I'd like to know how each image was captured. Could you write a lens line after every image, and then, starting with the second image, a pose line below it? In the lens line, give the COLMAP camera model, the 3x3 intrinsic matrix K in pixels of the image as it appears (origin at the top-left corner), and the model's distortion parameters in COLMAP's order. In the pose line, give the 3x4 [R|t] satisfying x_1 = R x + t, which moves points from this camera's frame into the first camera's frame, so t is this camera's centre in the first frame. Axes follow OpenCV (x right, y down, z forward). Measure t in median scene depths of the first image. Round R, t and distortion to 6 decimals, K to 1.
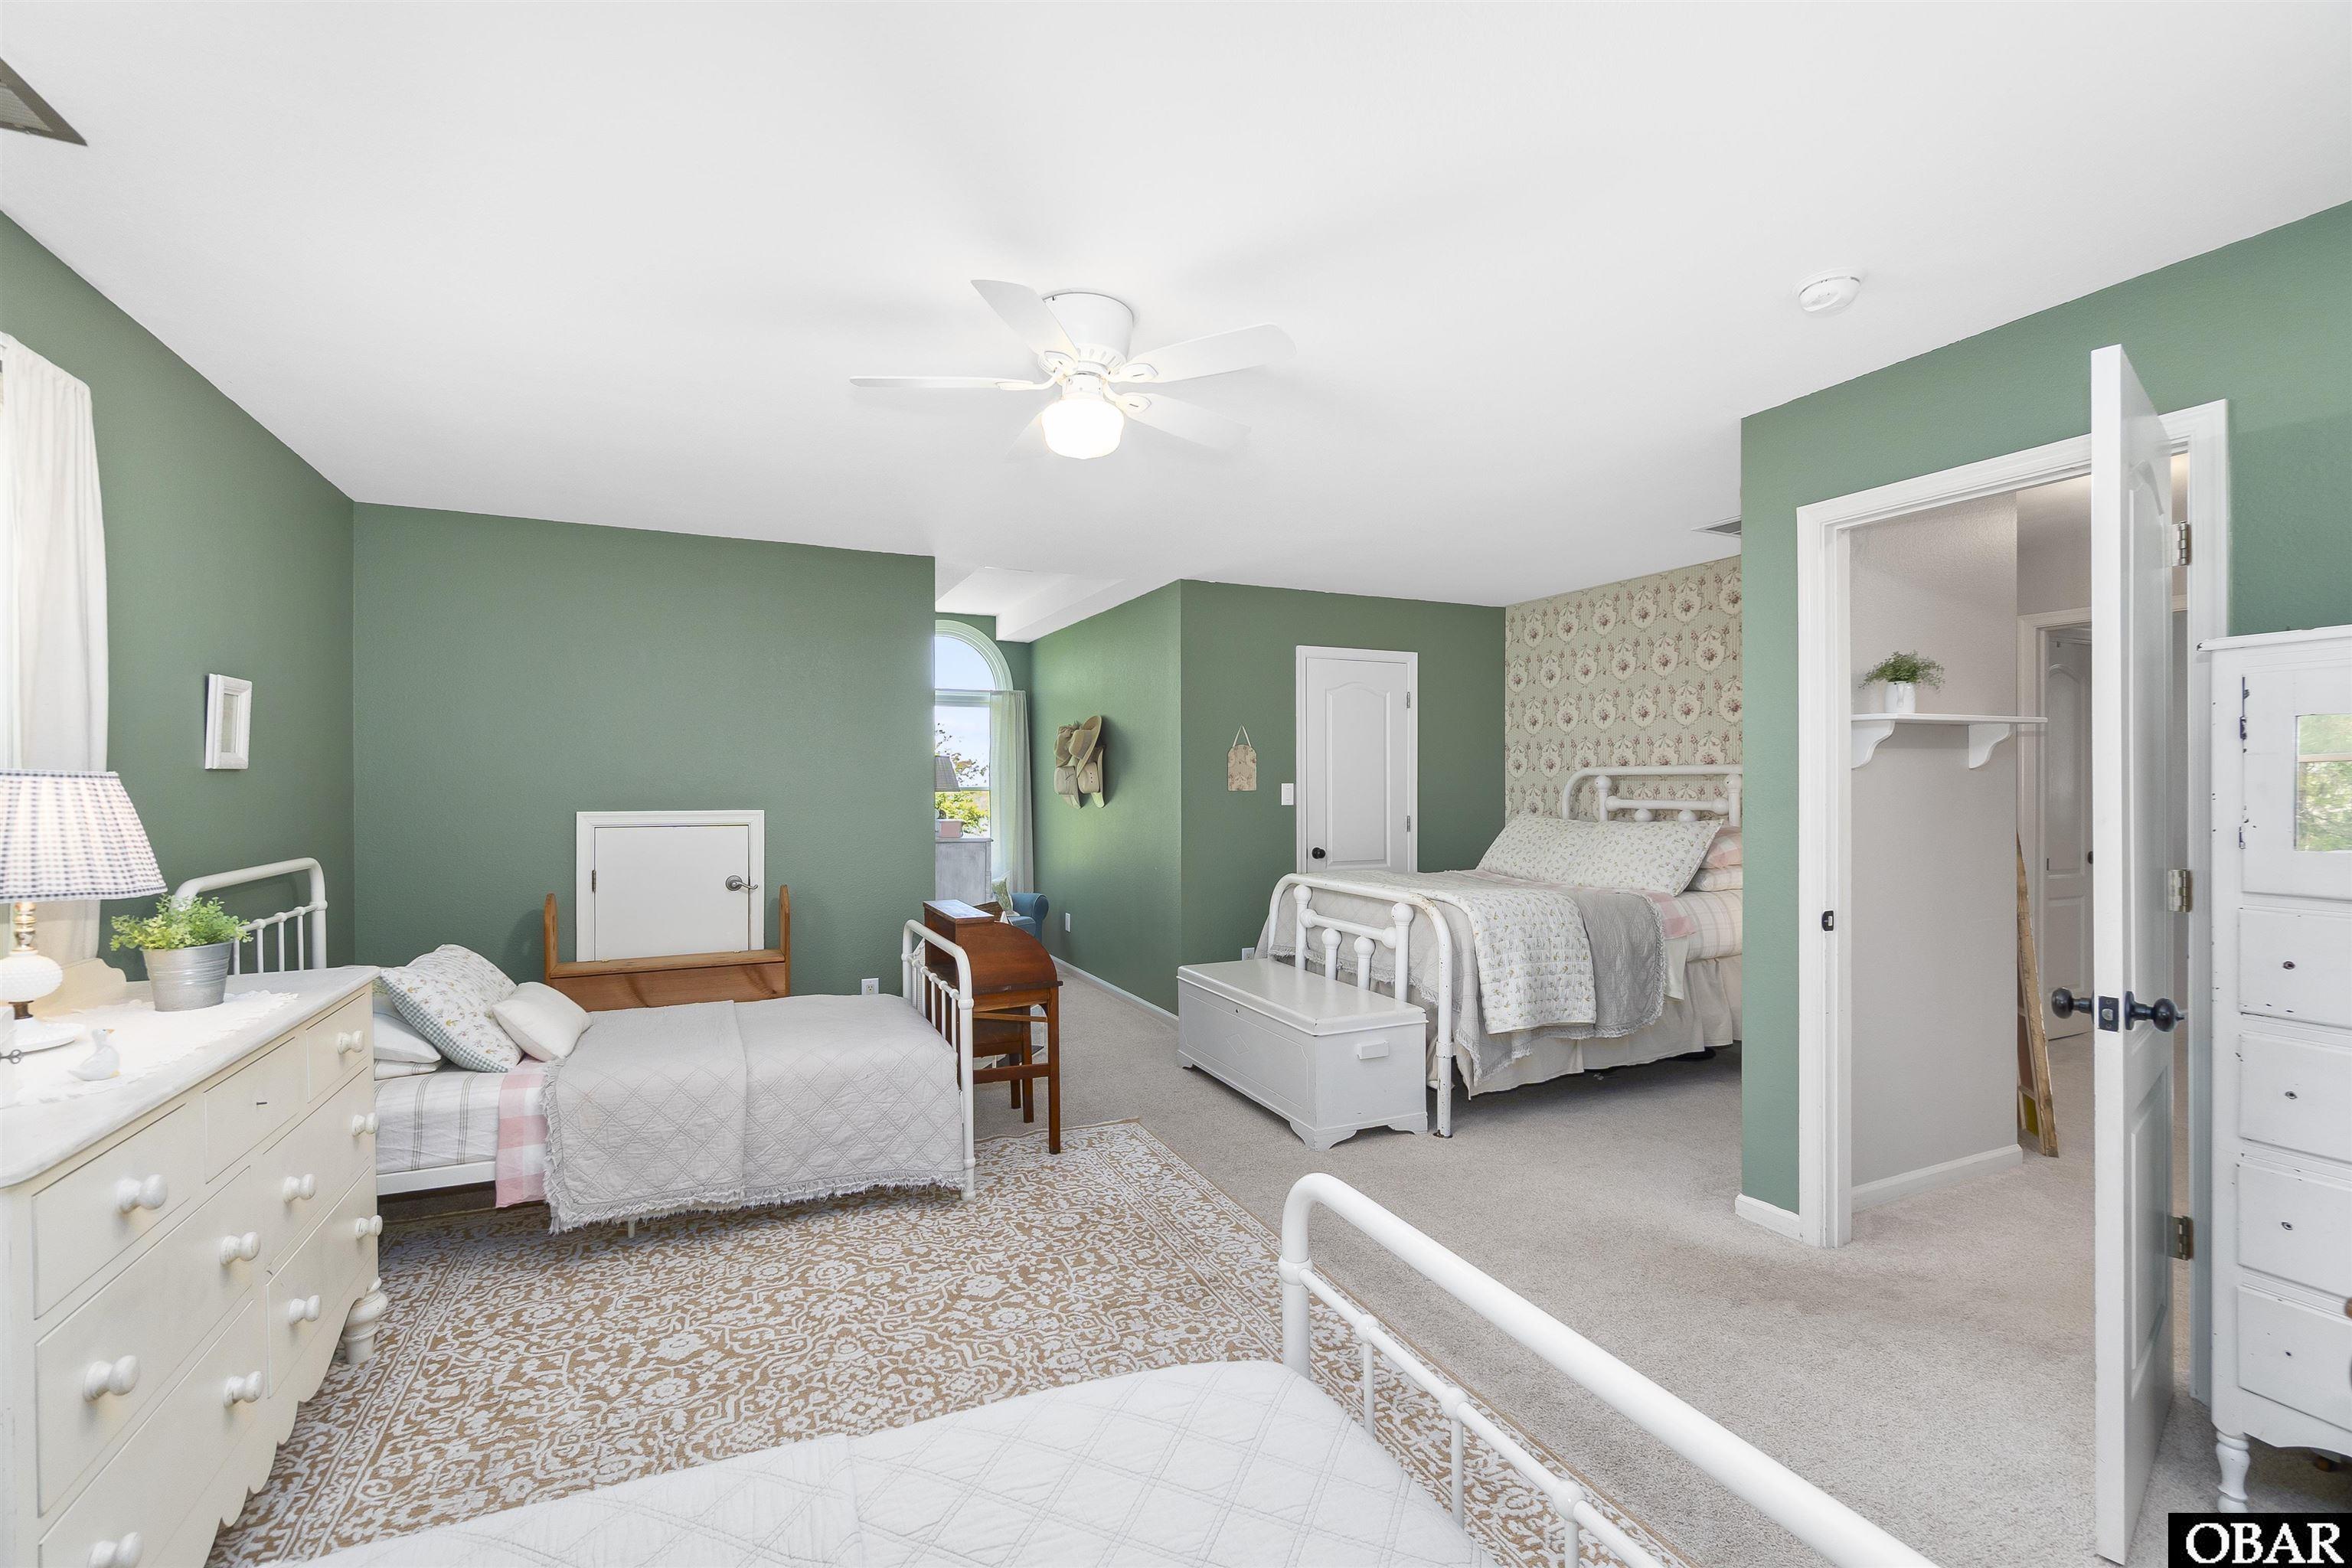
lens RADIAL K [[1005.5, 0, 1159.3], [0, 1005.5, 775.9], [0, 0, 1]] dist [-0.004034, -0.000126]
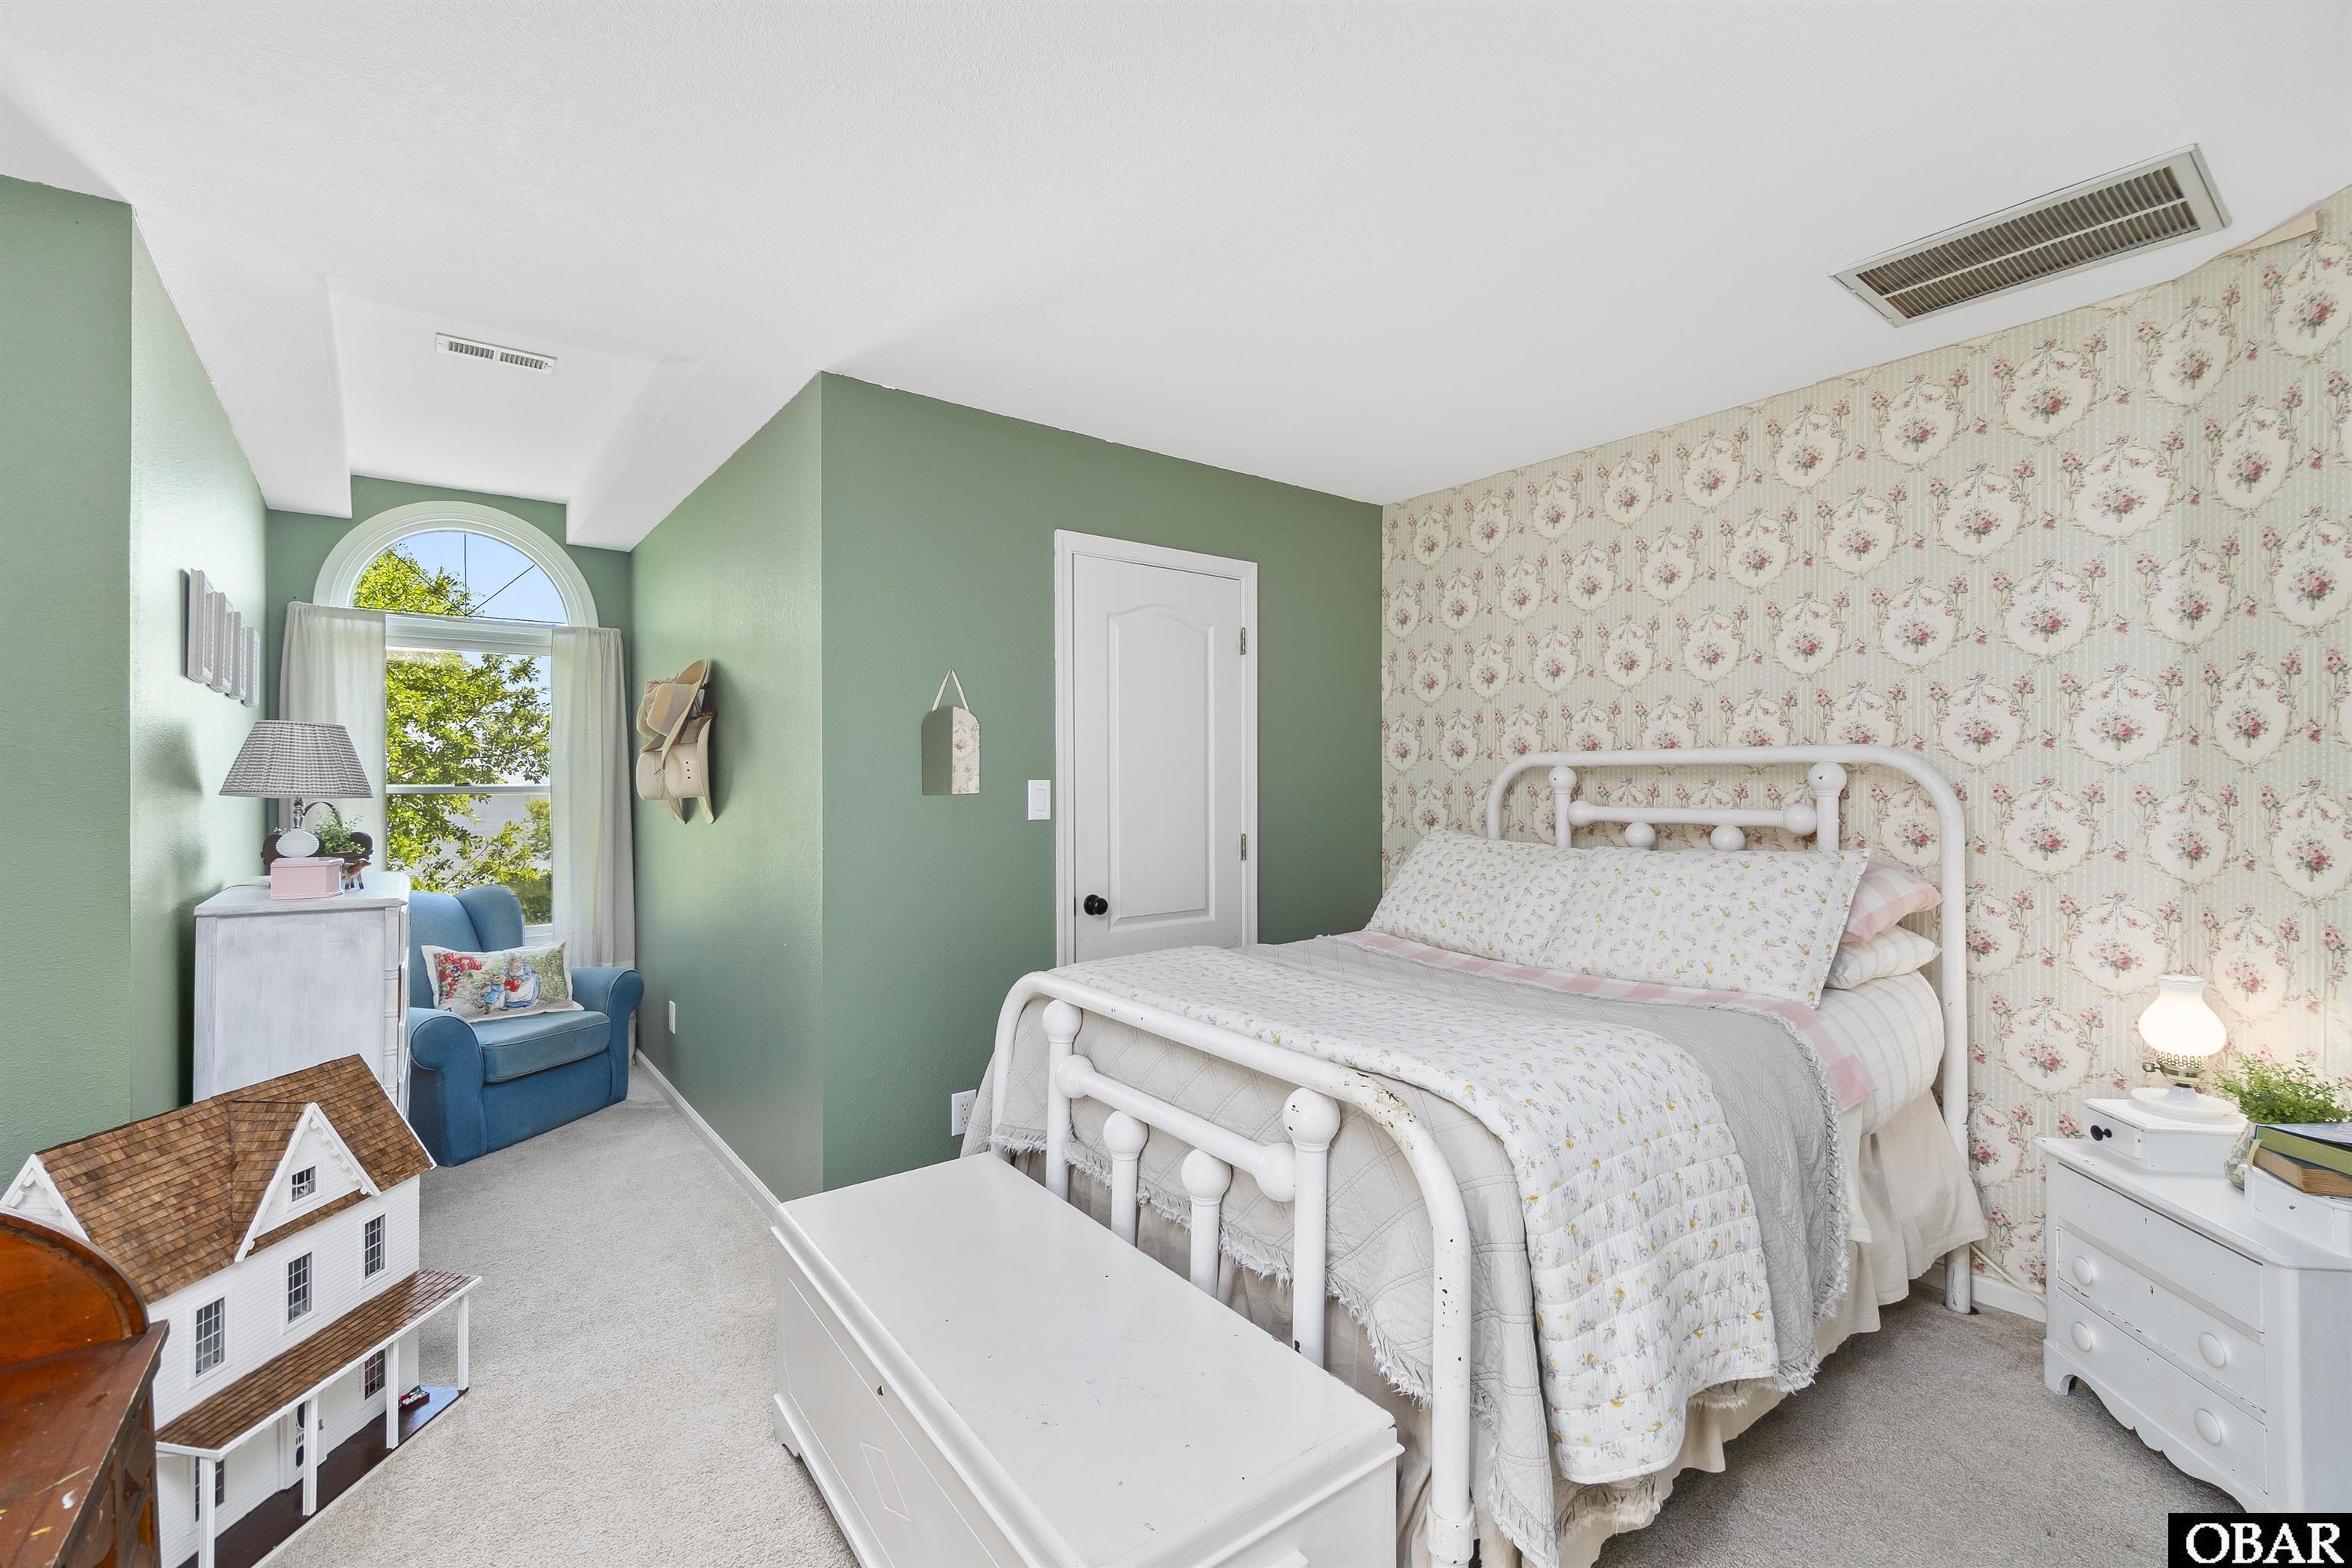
lens RADIAL K [[1005.5, 0, 1159.3], [0, 1005.5, 775.9], [0, 0, 1]] dist [-0.004034, -0.000126]
pose [[0.975523, -0.000466, 0.219899, 0.077693], [-0.000162, 0.999996, 0.002838, 0.003962], [-0.219899, -0.002805, 0.975519, 0.494473]]
